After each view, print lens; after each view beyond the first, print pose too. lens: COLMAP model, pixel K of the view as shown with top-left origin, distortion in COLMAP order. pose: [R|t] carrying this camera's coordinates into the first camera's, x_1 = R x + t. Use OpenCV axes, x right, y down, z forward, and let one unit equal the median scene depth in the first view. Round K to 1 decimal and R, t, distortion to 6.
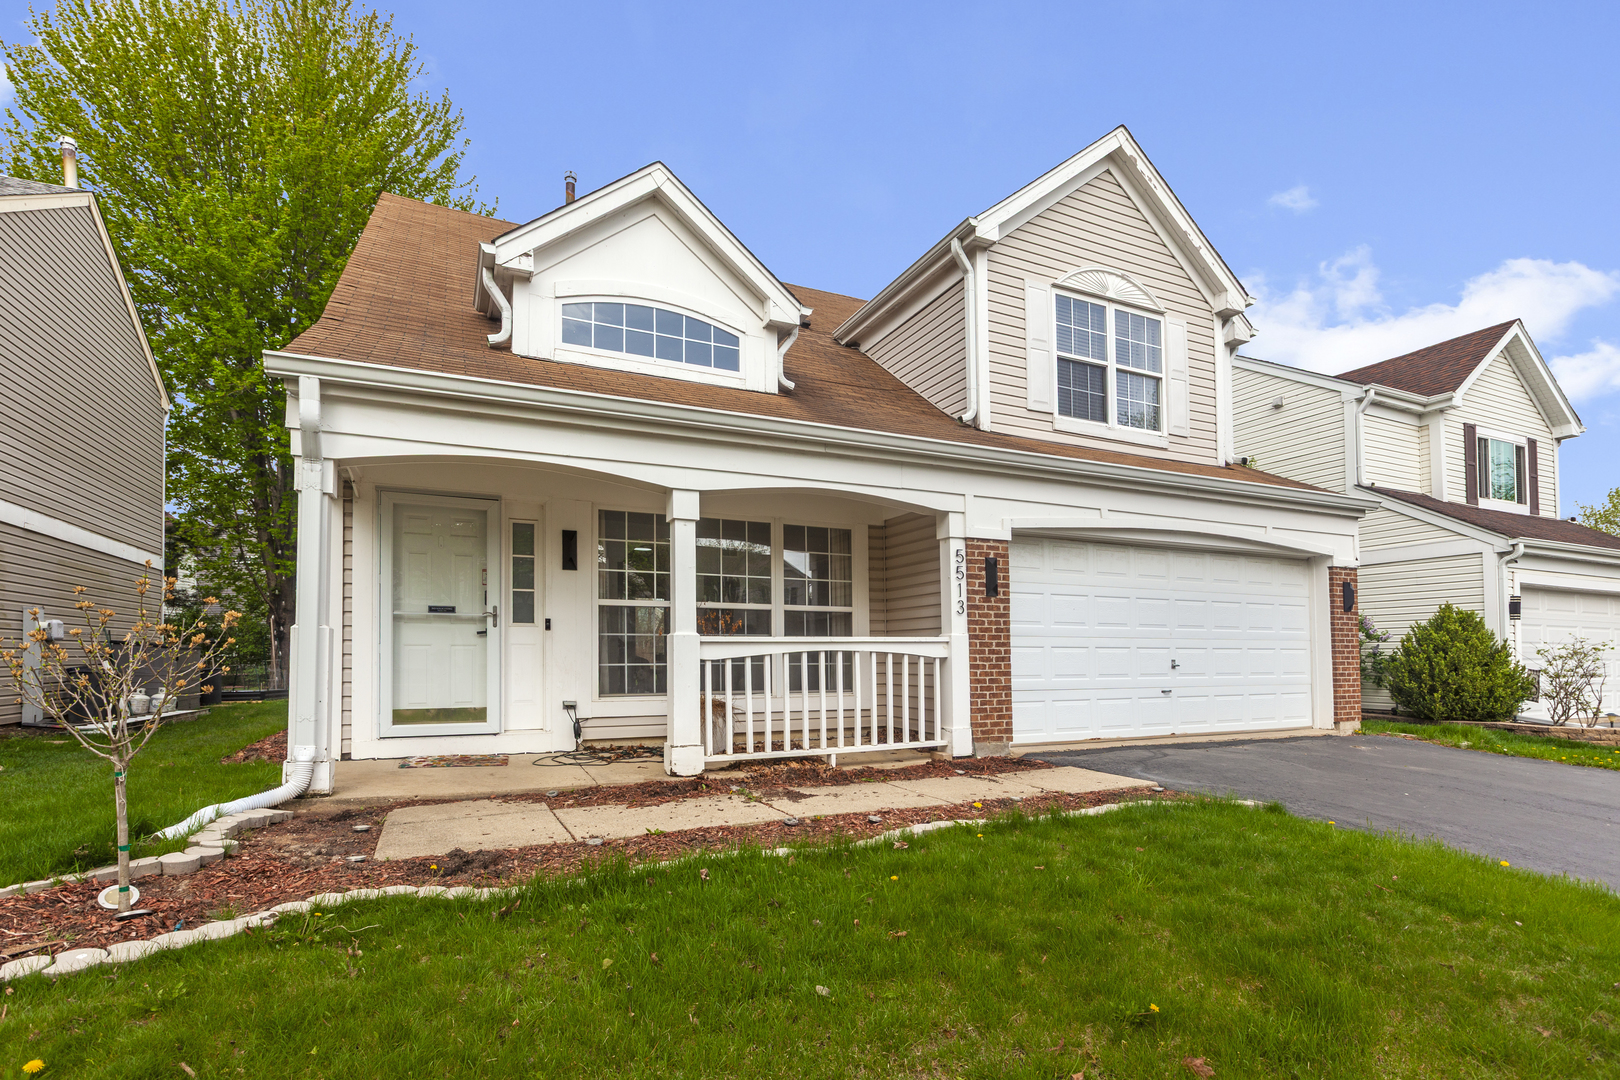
lens RADIAL K [[747.9, 0, 807.9], [0, 747.9, 515.8], [0, 0, 1]] dist [0.003554, 0.000130]
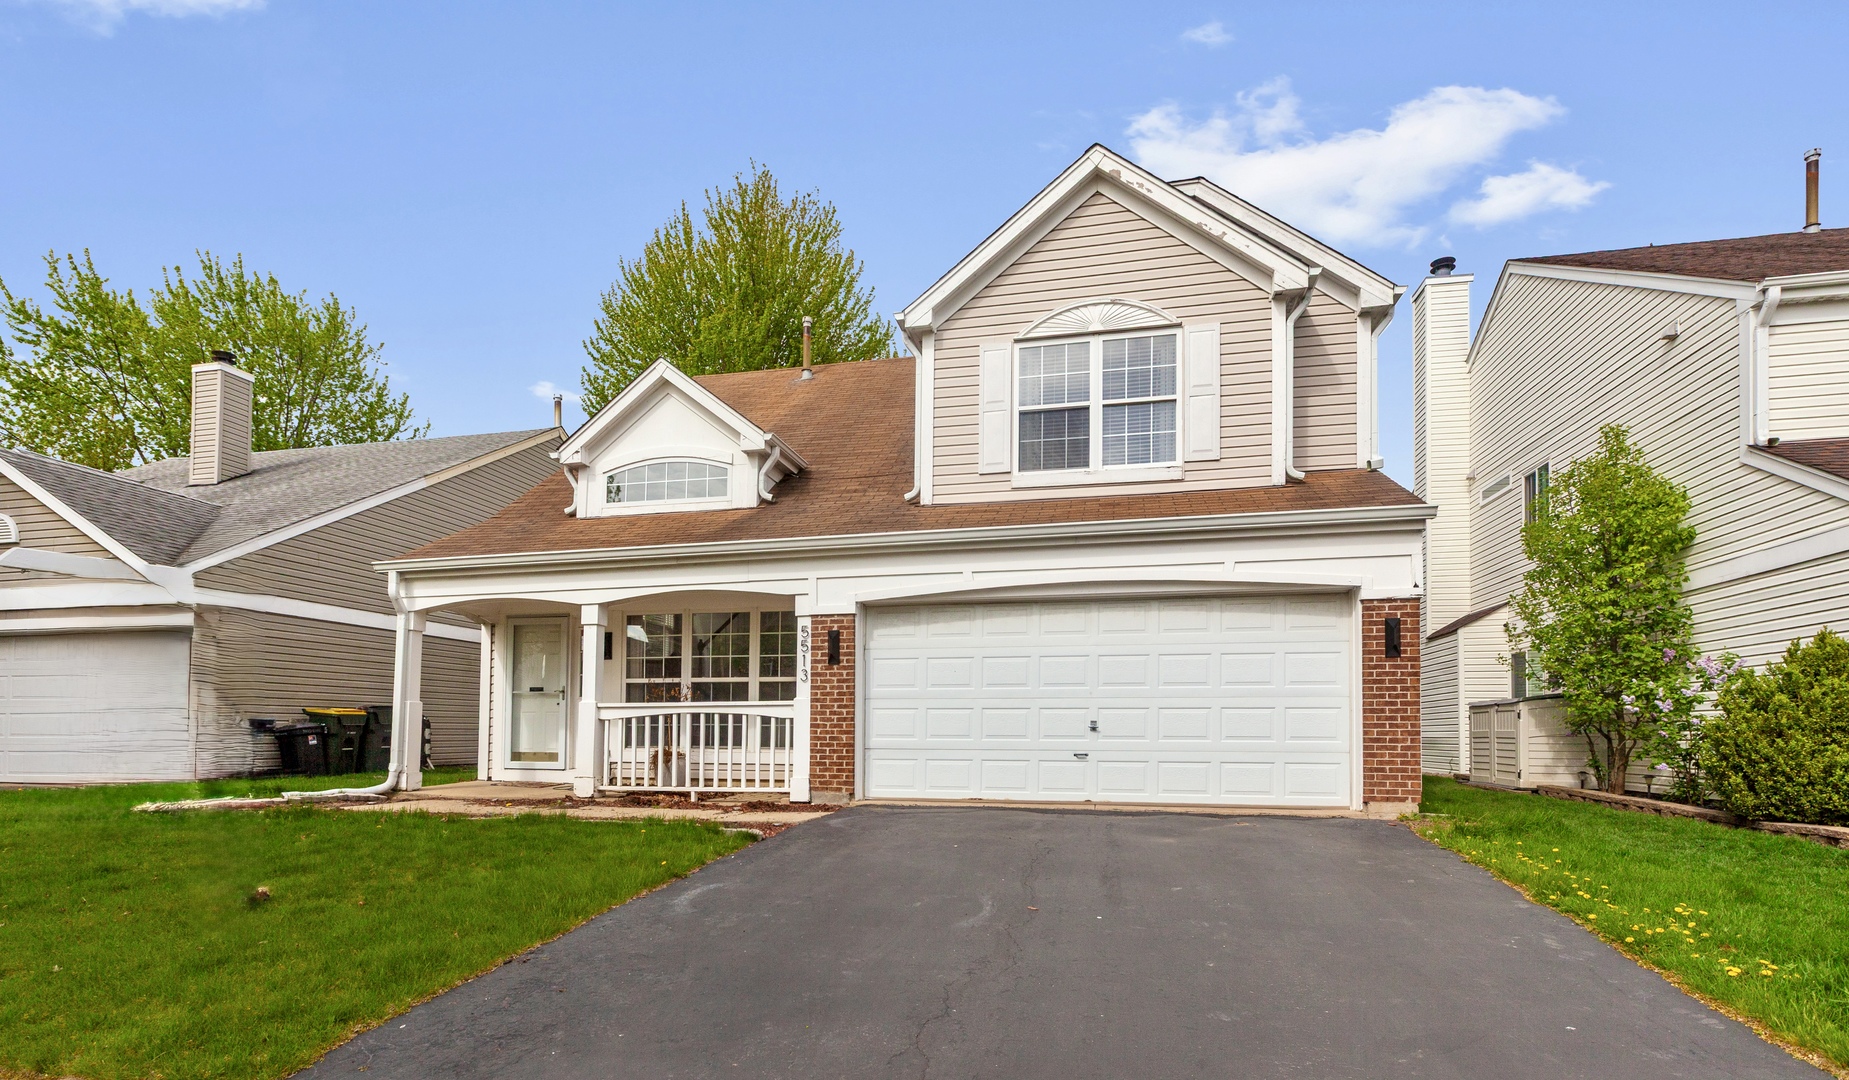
lens RADIAL K [[837.7, 0, 924.5], [0, 837.7, 540.0], [0, 0, 1]] dist [0.000849, 0.000074]
pose [[0.798777, -0.131207, -0.587145, 1.134646], [0.108541, 0.991344, -0.073869, 0.028620], [0.591755, -0.004725, 0.806104, 0.048209]]
